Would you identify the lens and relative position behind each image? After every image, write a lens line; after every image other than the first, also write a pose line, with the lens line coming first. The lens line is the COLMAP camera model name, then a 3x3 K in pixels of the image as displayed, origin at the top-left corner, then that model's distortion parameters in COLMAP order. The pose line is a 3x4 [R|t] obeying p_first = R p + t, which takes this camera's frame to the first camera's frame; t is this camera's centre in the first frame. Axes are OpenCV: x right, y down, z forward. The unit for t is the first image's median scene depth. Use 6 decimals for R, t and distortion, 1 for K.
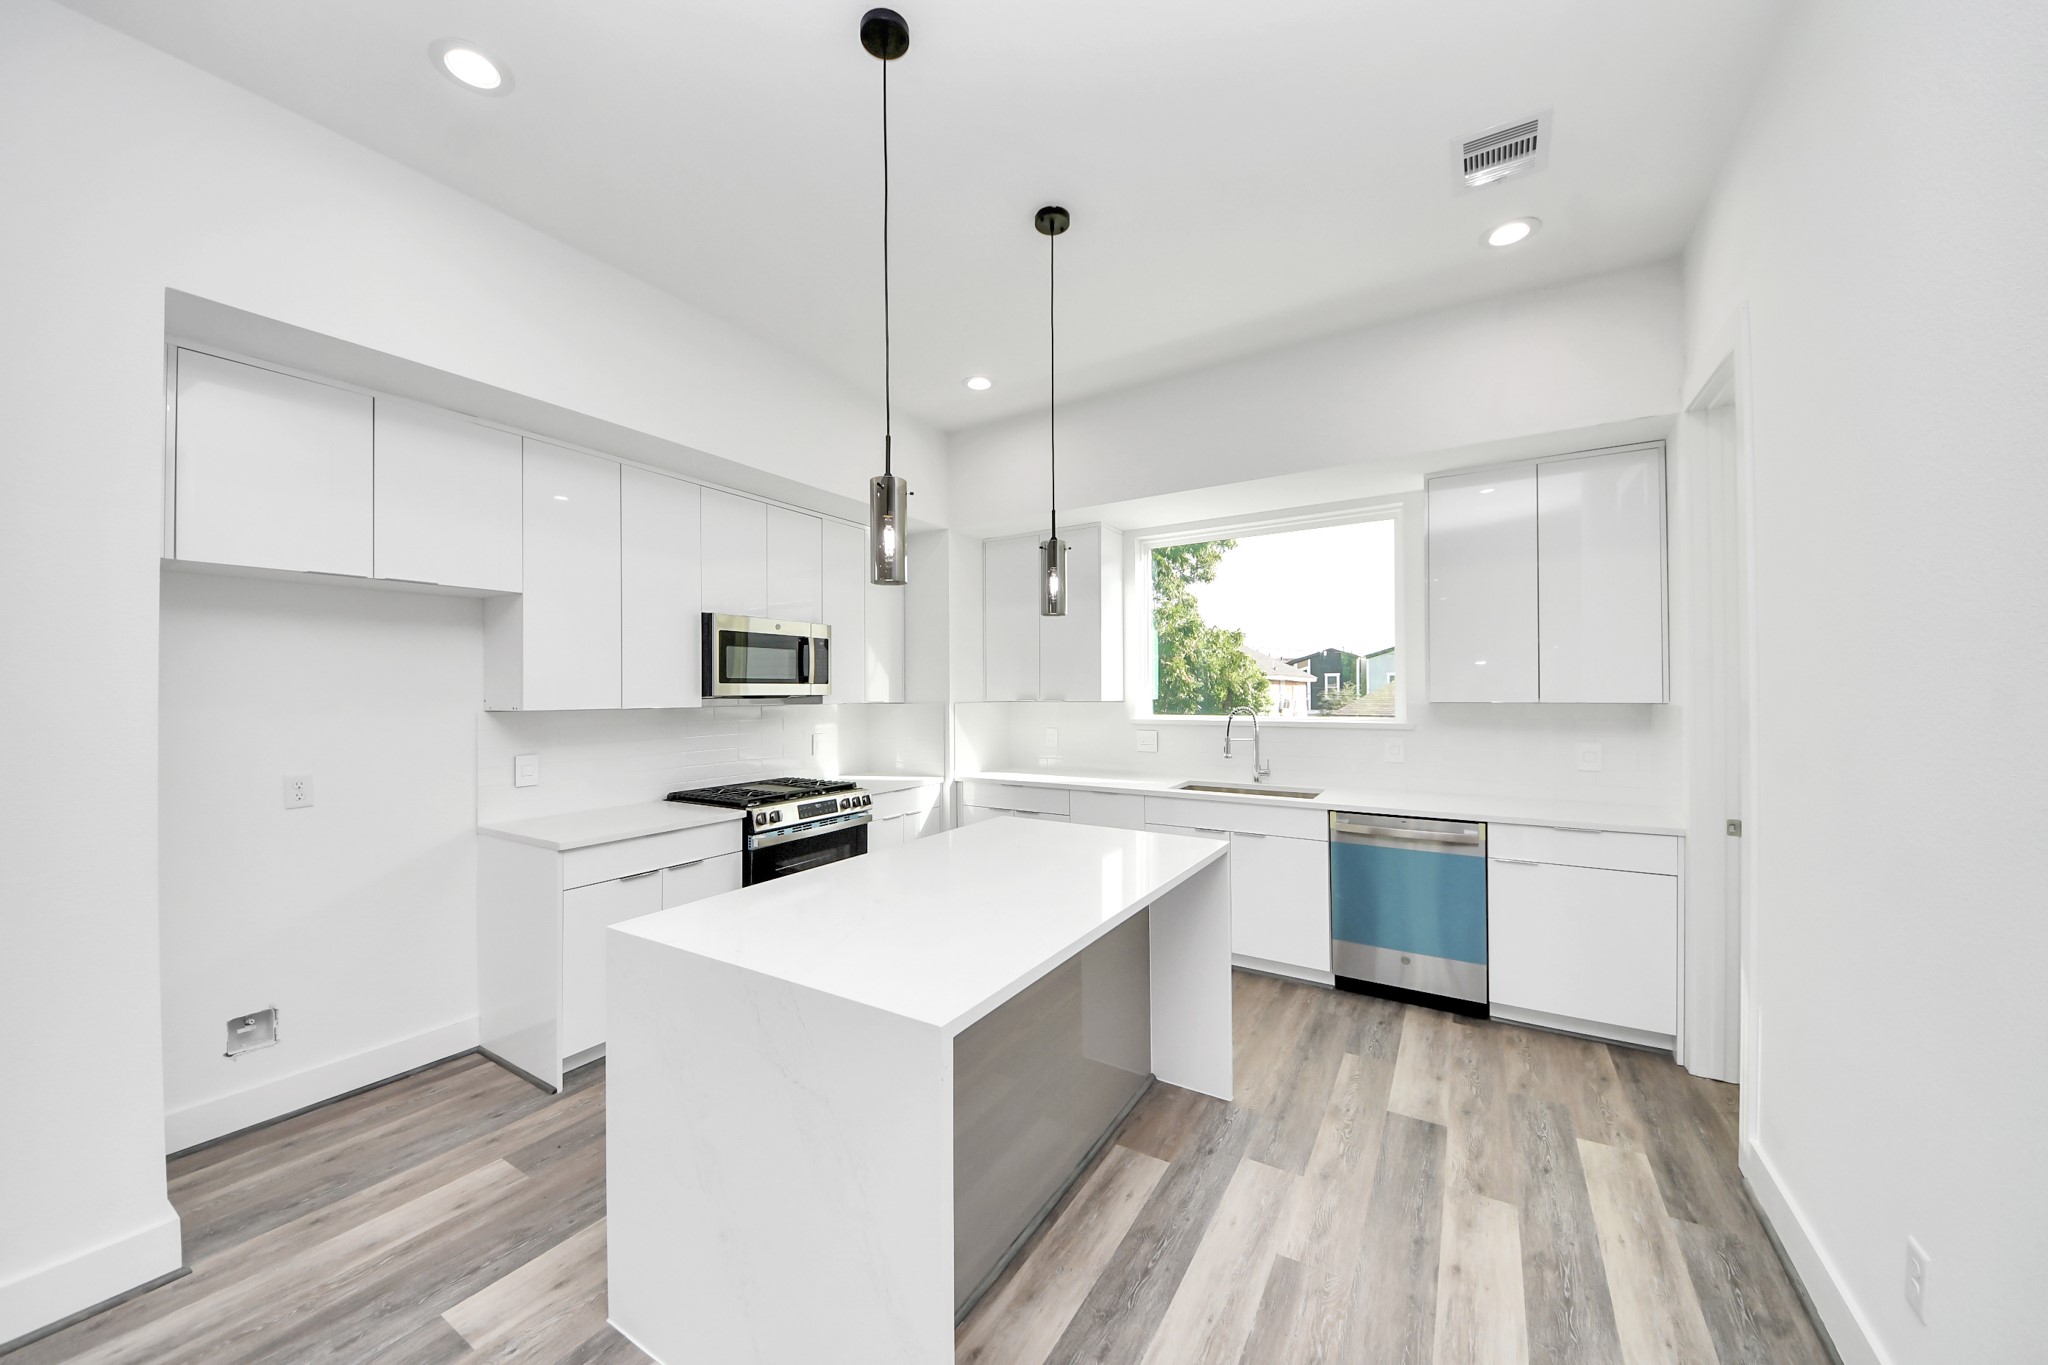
lens RADIAL K [[751.6, 0, 1011.0], [0, 751.6, 685.9], [0, 0, 1]] dist [0.030229, -0.024188]
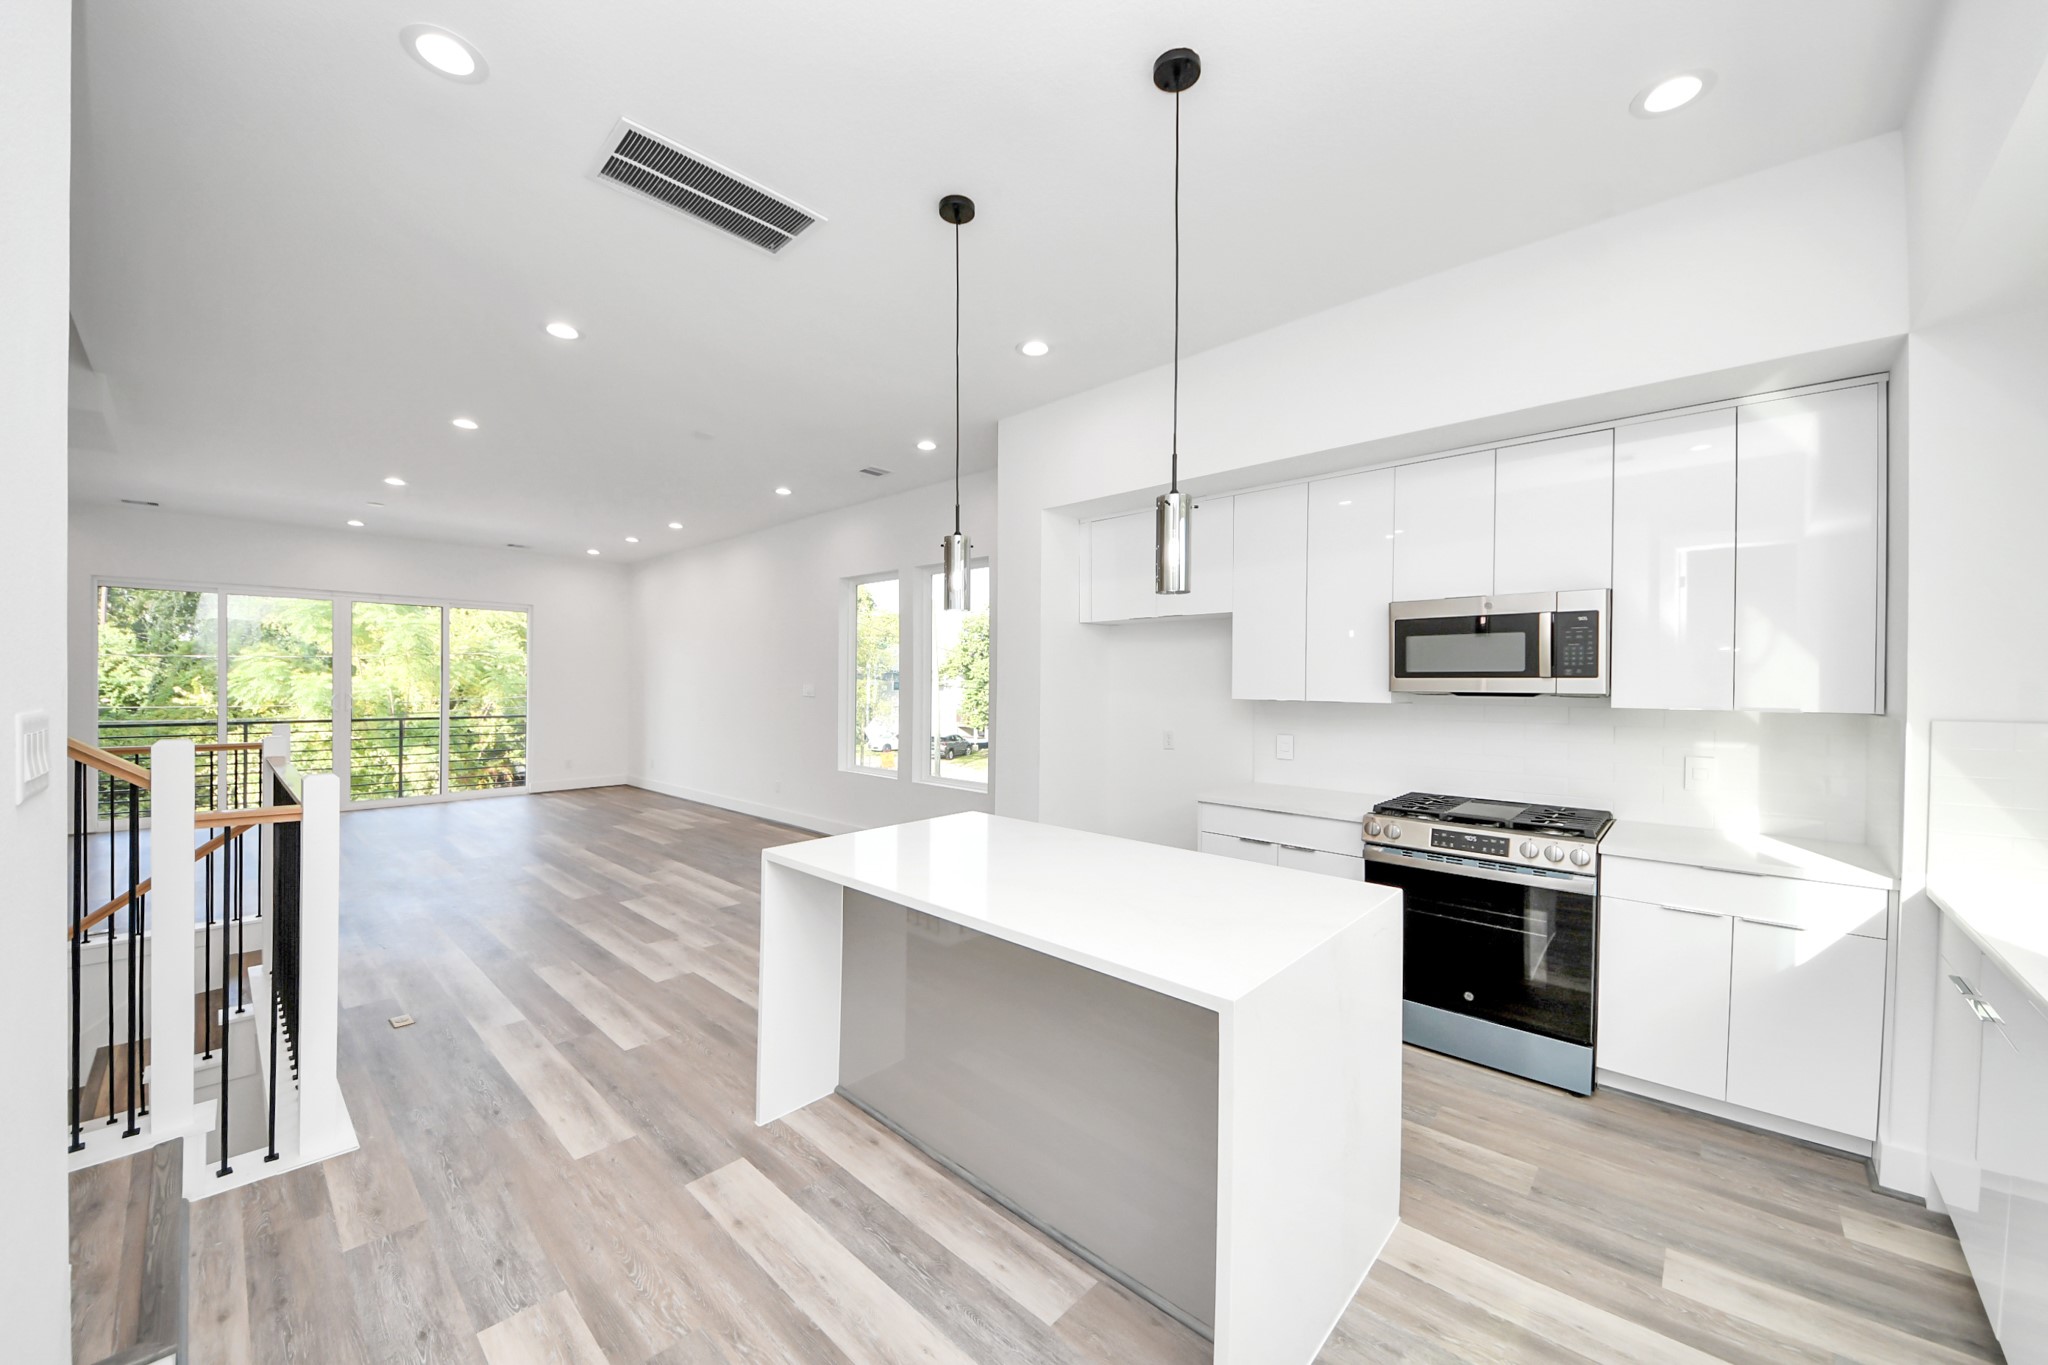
lens RADIAL K [[751.6, 0, 1011.0], [0, 751.6, 685.9], [0, 0, 1]] dist [0.030229, -0.024188]
pose [[-0.209095, 0.006920, -0.977871, 0.709543], [-0.001204, 0.999972, 0.007334, -0.000176], [0.977895, 0.002711, -0.209081, 0.845157]]
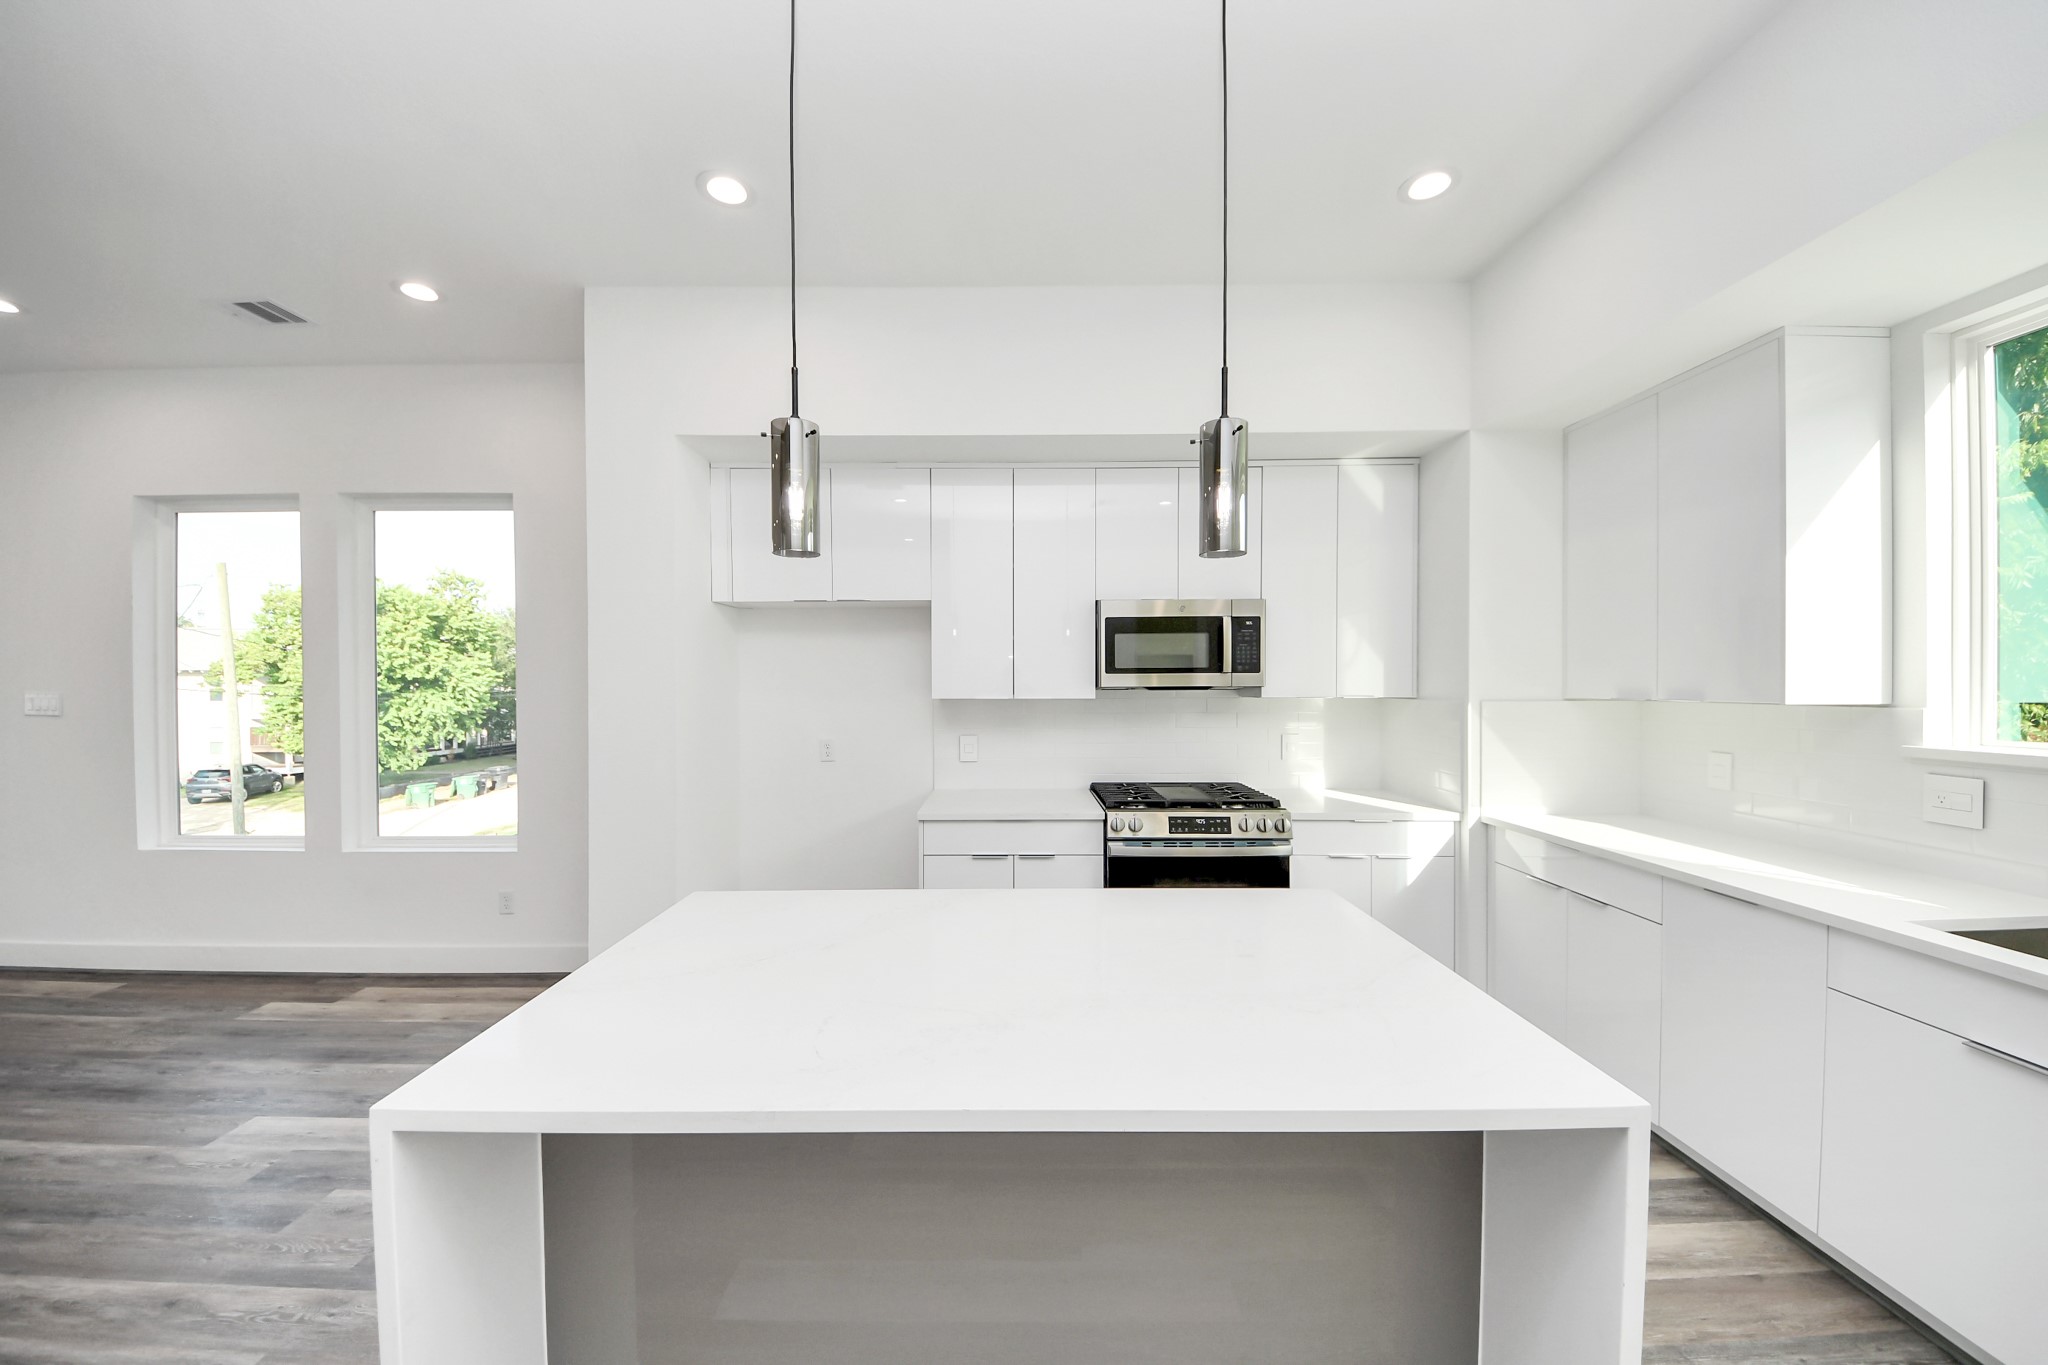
lens RADIAL K [[729.8, 0, 1021.9], [0, 729.8, 684.7], [0, 0, 1]] dist [0.044800, -0.027717]
pose [[0.515659, 0.001902, -0.856792, 0.392623], [0.006200, 0.999963, 0.005951, 0.004705], [0.856772, -0.008381, 0.515628, 0.499785]]
